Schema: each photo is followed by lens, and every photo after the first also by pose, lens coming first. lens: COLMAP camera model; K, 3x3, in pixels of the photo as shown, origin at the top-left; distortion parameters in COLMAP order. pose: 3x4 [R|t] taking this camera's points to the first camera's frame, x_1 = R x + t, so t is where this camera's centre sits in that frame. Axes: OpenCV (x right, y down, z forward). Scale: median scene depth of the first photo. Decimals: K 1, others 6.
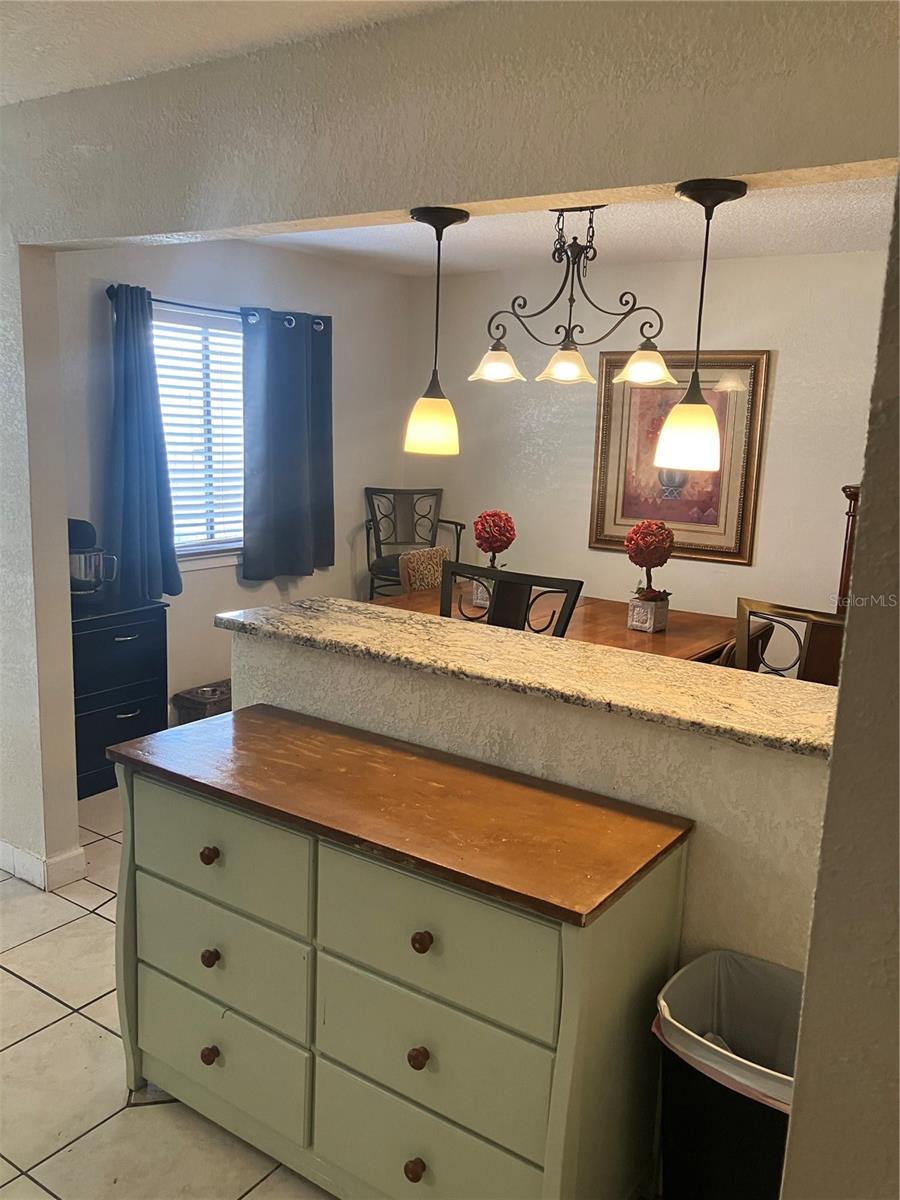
lens RADIAL K [[982.5, 0, 469.8], [0, 982.5, 608.0], [0, 0, 1]] dist [0.059564, -0.075454]
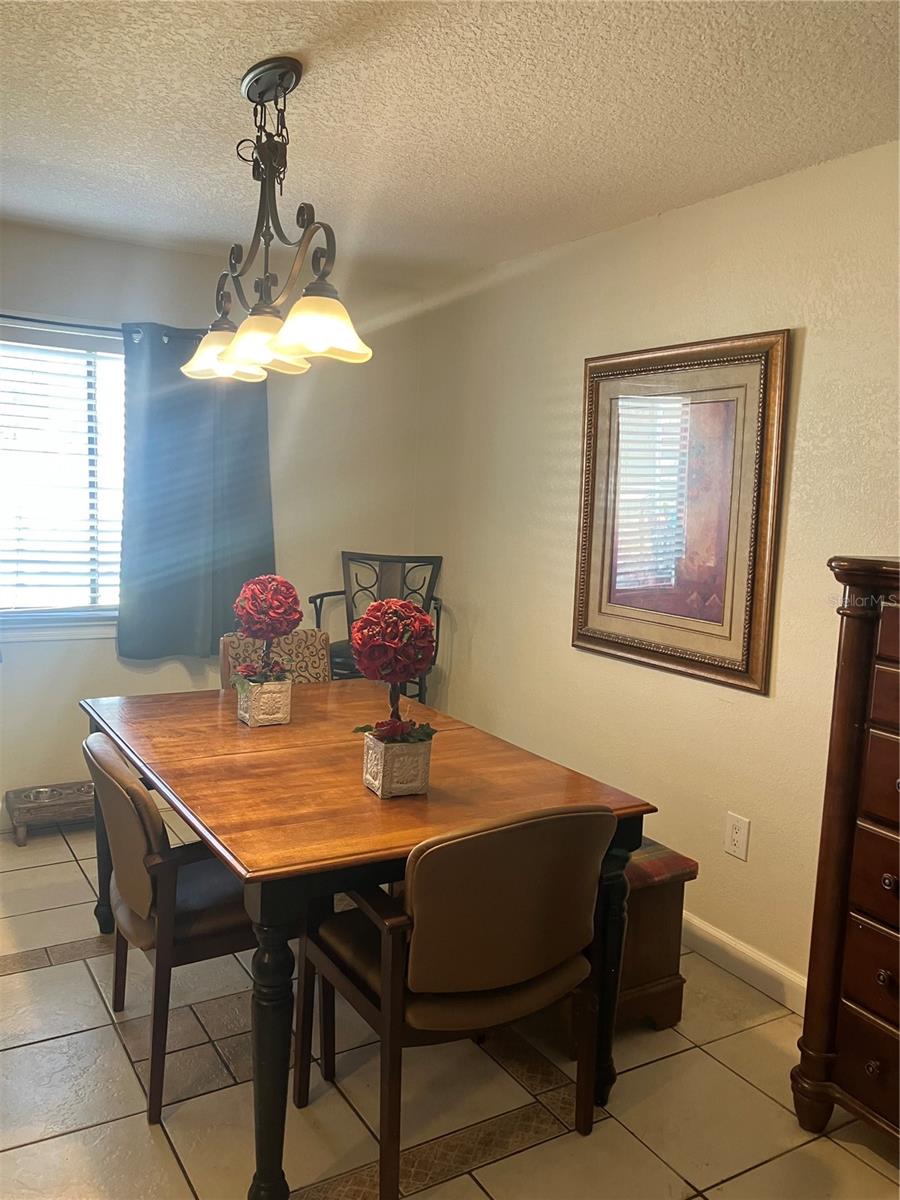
lens RADIAL K [[982.1, 0, 450.0], [0, 982.1, 600.0], [0, 0, 1]] dist [0.008900, -0.005659]
pose [[0.908279, 0.047247, -0.415687, 0.684567], [-0.085079, 0.993700, -0.072954, -0.078048], [0.409622, 0.101629, 0.906577, 0.755030]]
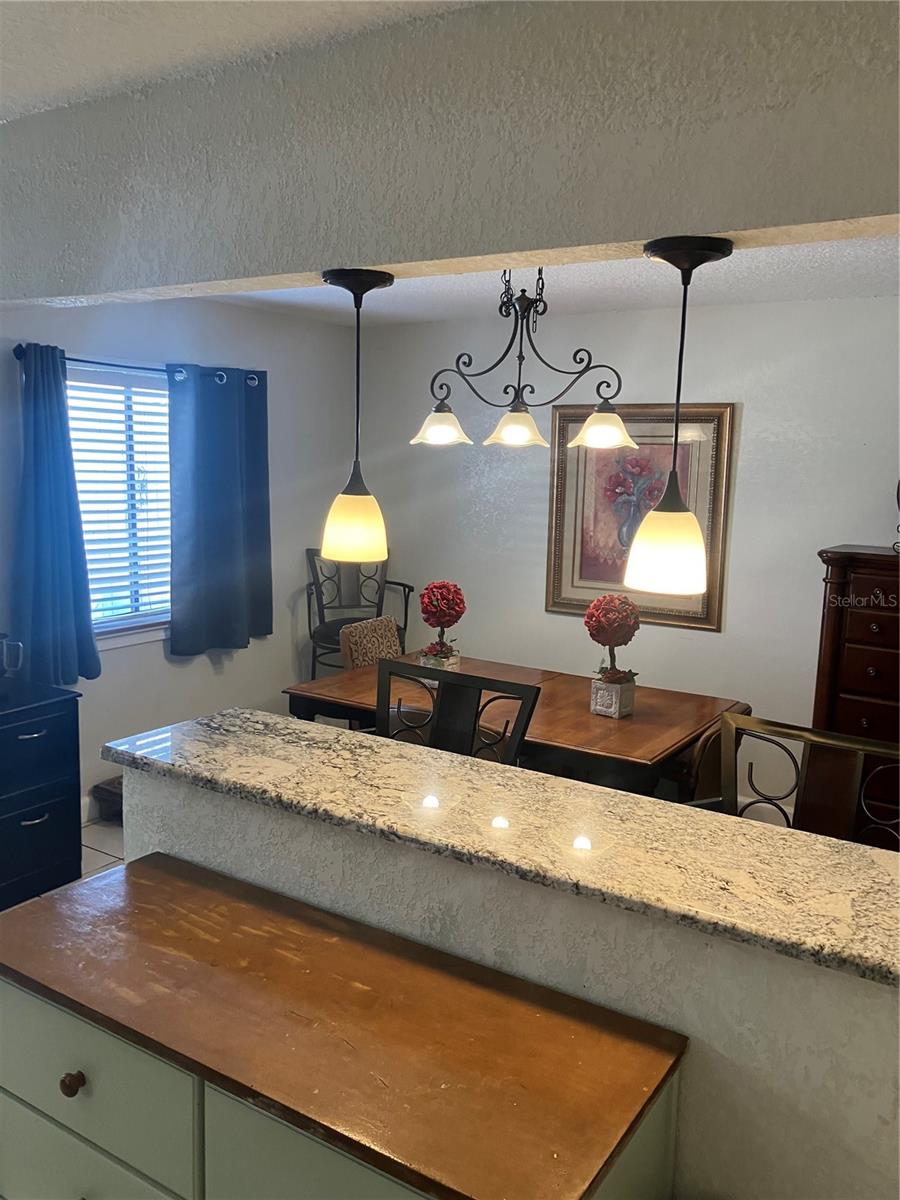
lens RADIAL K [[982.1, 0, 450.0], [0, 982.1, 600.0], [0, 0, 1]] dist [0.008900, -0.005659]
pose [[0.999615, -0.015639, 0.022934, 0.019167], [0.016586, 0.998992, -0.041709, -0.074237], [-0.022259, 0.042074, 0.998867, 0.152100]]
